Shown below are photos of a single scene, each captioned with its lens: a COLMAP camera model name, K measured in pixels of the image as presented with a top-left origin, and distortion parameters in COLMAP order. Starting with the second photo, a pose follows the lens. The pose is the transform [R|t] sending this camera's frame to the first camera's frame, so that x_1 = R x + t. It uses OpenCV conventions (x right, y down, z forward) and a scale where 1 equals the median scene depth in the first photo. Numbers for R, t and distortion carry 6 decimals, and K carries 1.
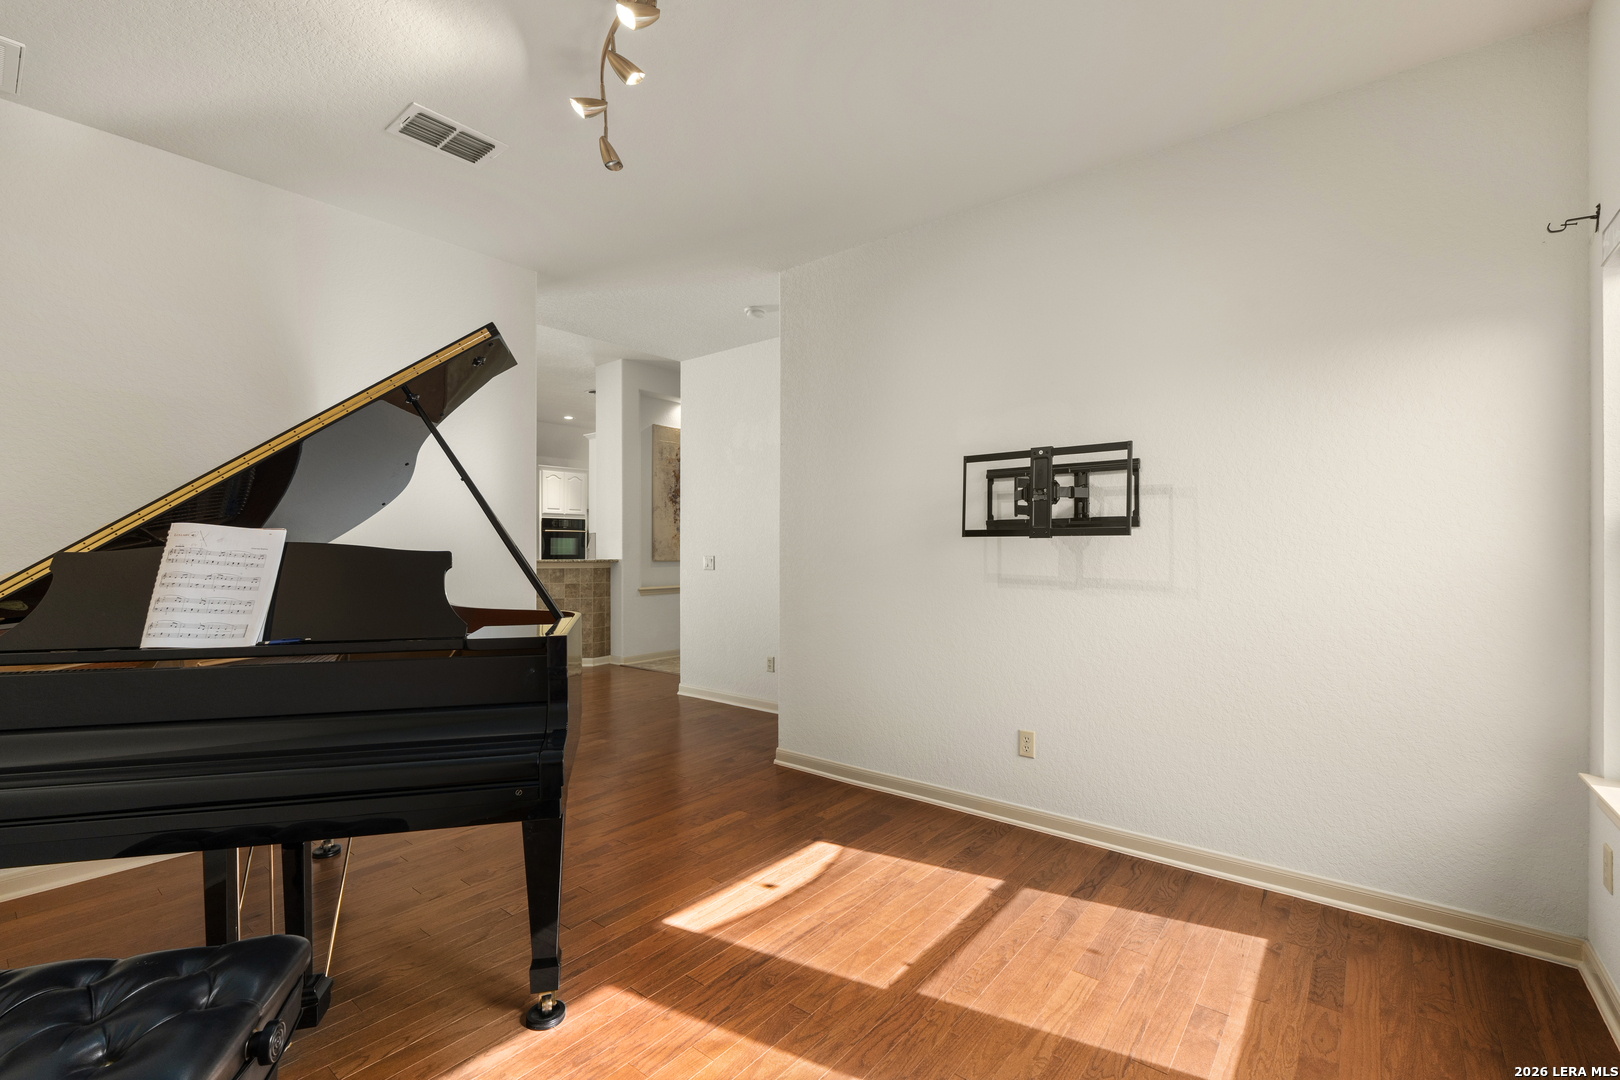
lens RADIAL K [[713.4, 0, 812.9], [0, 713.4, 545.3], [0, 0, 1]] dist [-0.003218, 0.000123]
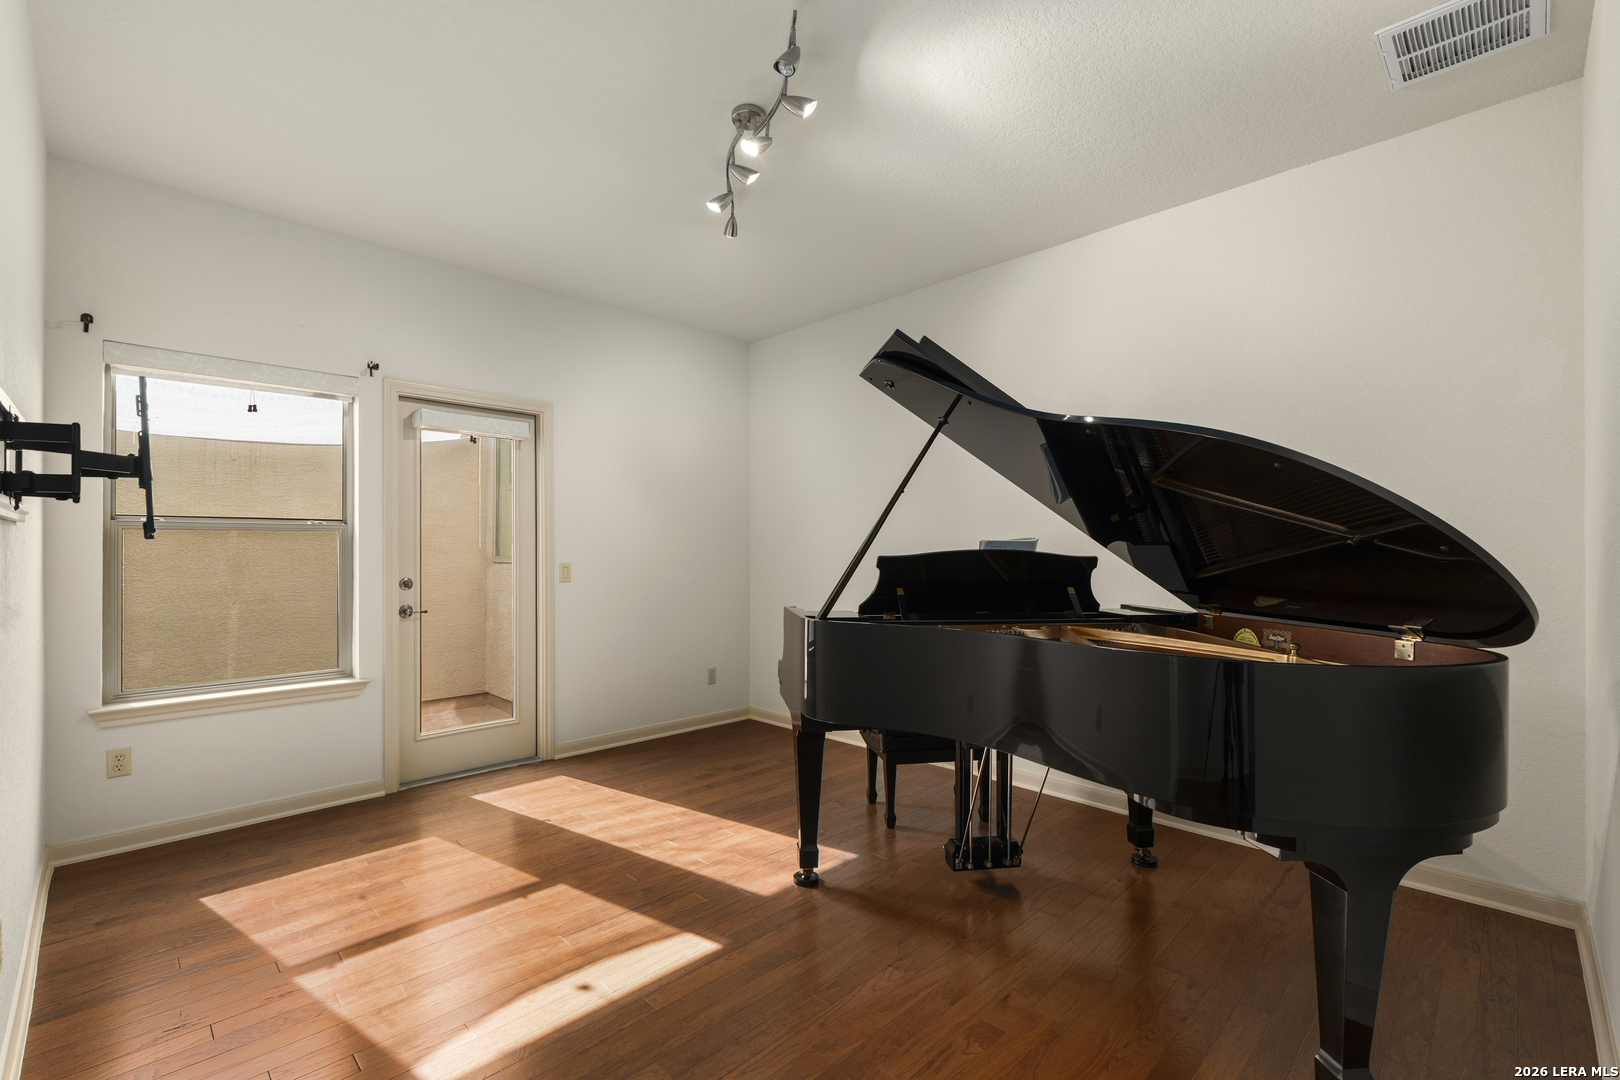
lens RADIAL K [[713.4, 0, 812.9], [0, 713.4, 545.3], [0, 0, 1]] dist [-0.003218, 0.000123]
pose [[-0.993743, -0.001024, 0.111684, -0.491650], [-0.002509, 0.999910, -0.013153, 0.004868], [-0.111660, -0.013351, -0.993657, 2.180507]]
